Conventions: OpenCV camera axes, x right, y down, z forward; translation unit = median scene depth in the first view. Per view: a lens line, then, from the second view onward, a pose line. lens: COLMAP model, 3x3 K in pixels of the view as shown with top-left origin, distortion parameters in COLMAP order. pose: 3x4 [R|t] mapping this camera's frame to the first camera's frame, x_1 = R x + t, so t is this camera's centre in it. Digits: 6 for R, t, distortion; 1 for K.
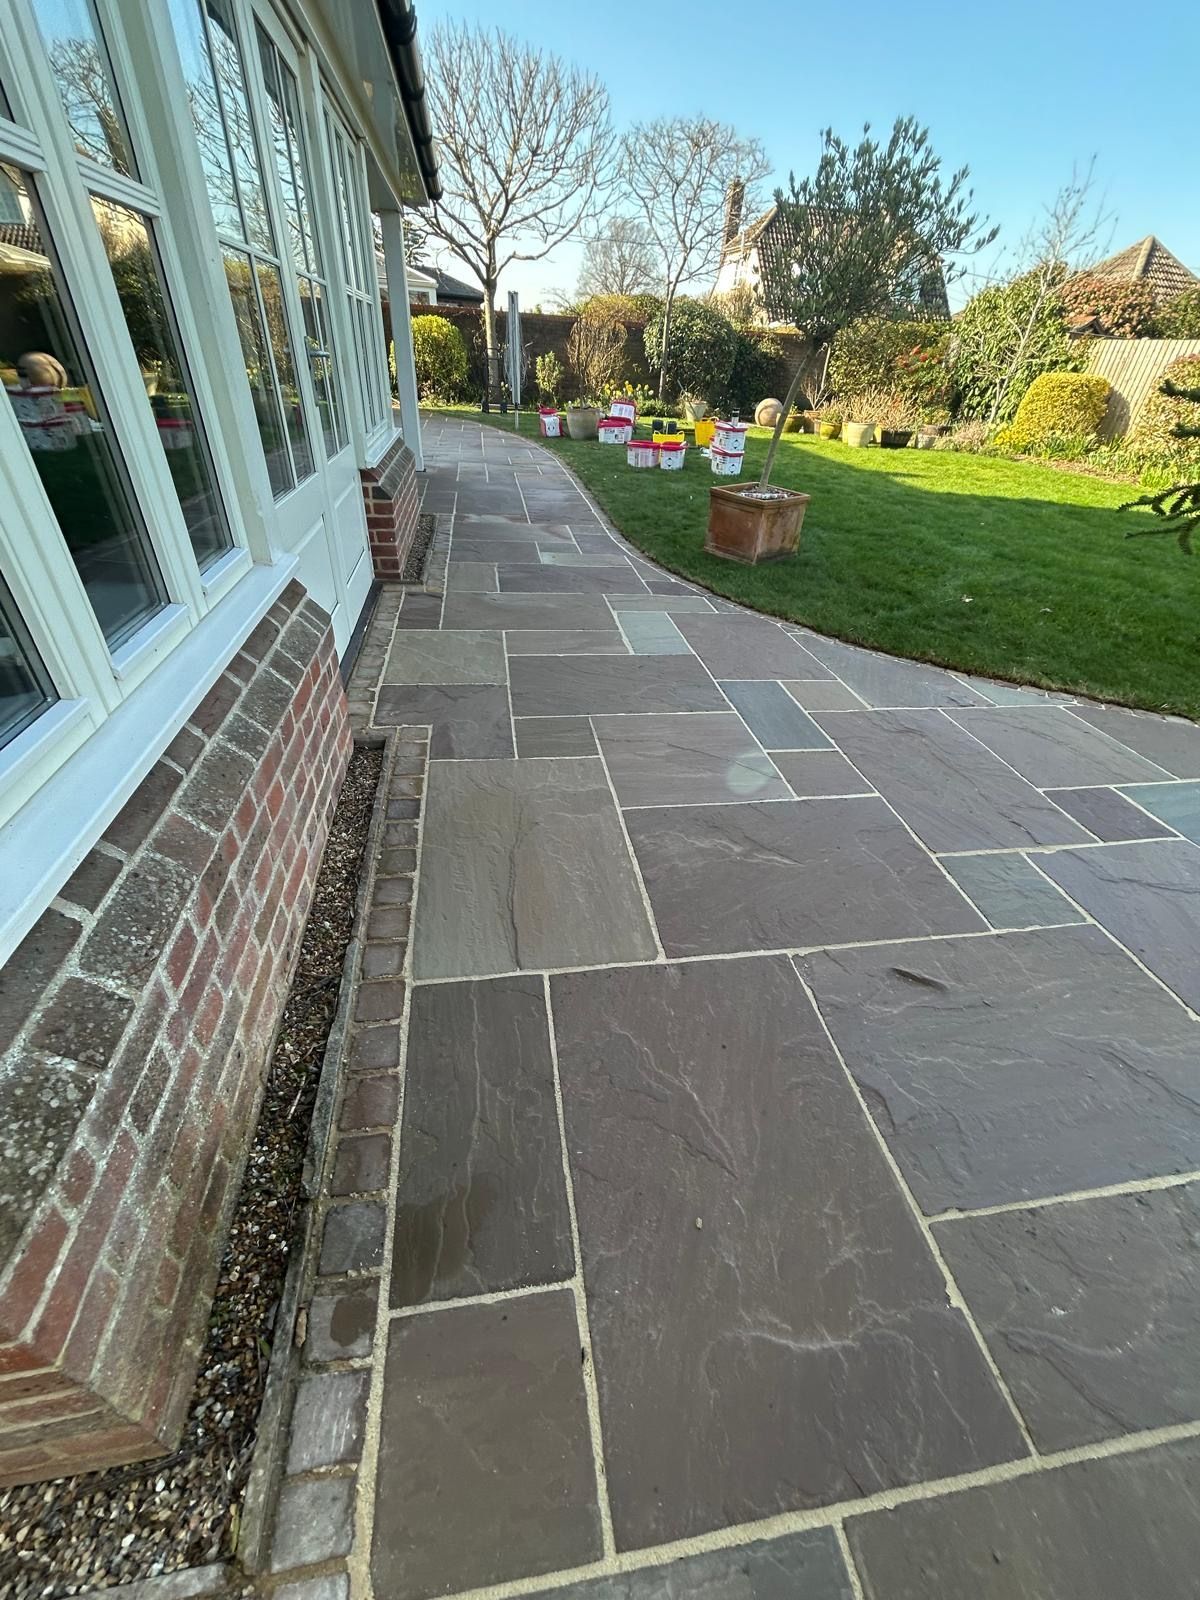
lens RADIAL K [[643.6, 0, 600.0], [0, 643.6, 800.0], [0, 0, 1]] dist [0.001034, 0.000464]
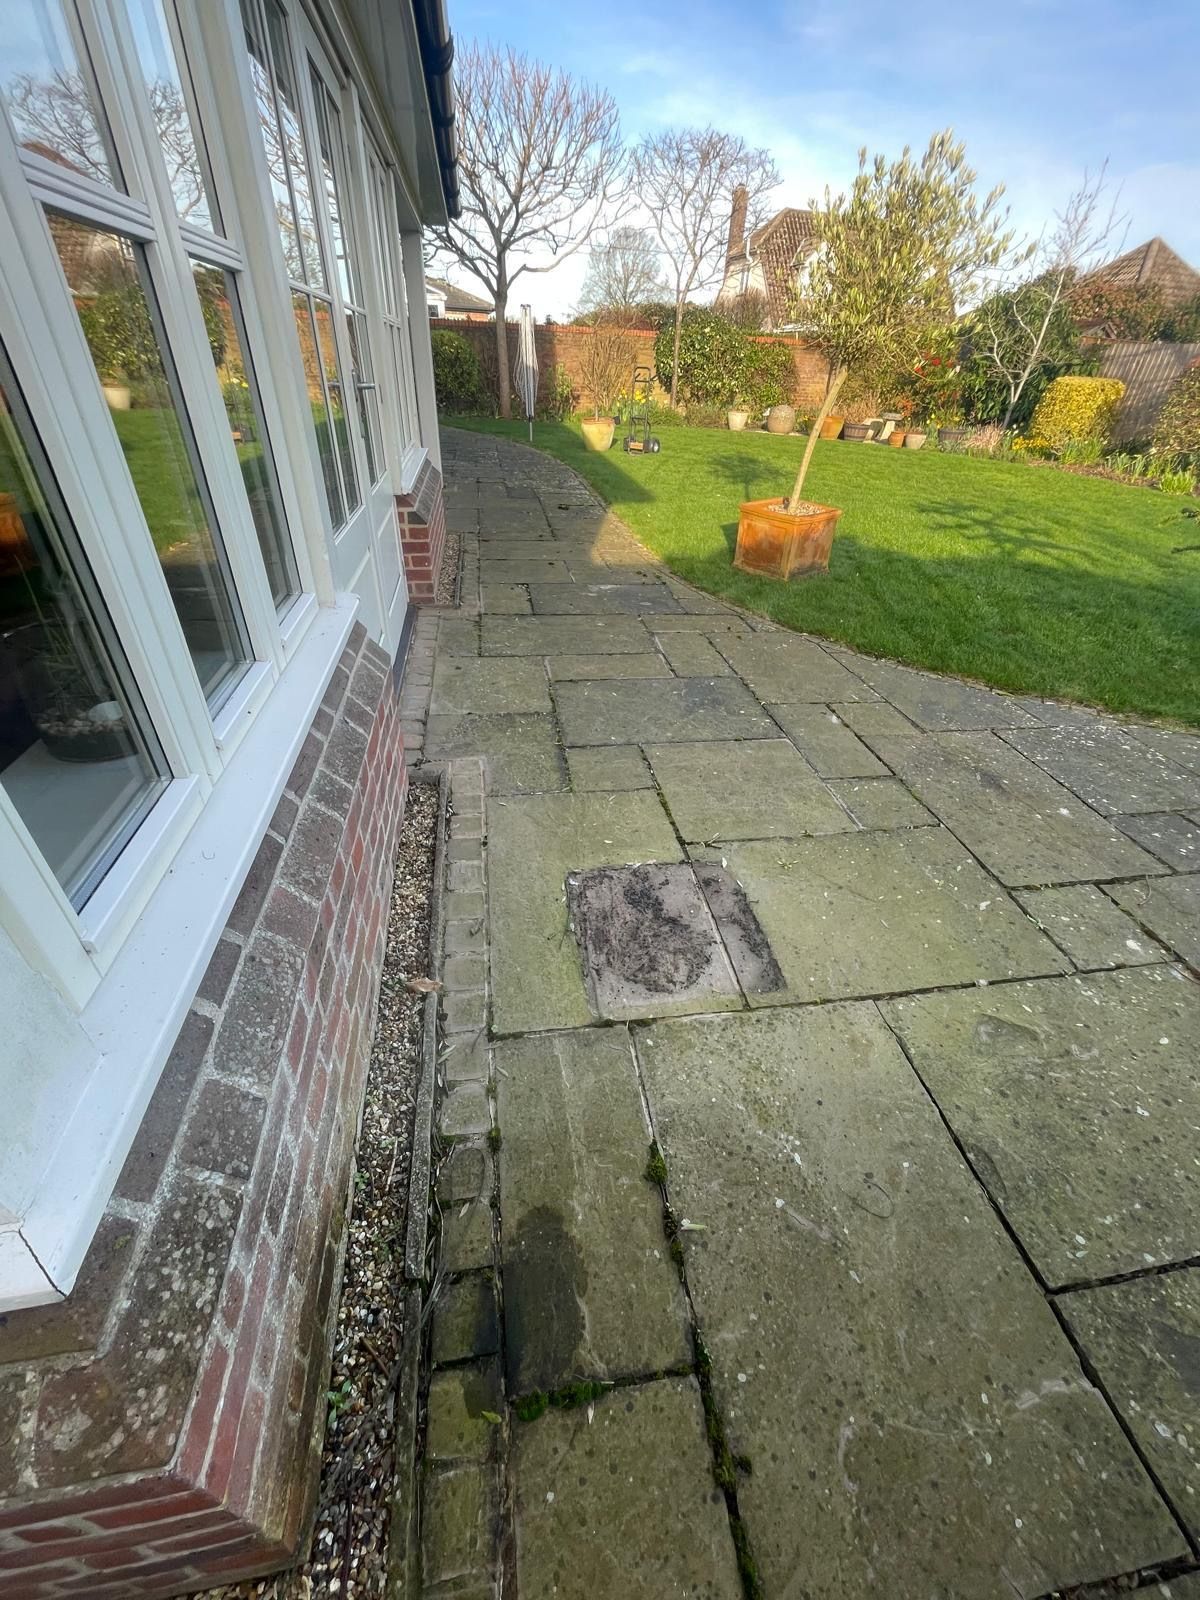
lens RADIAL K [[645.6, 0, 600.0], [0, 645.6, 800.0], [0, 0, 1]] dist [-0.002272, -0.000461]
pose [[0.999910, -0.009591, -0.009414, -0.099255], [0.009530, 0.999933, -0.006502, -0.059516], [0.009476, 0.006411, 0.999935, 0.016388]]
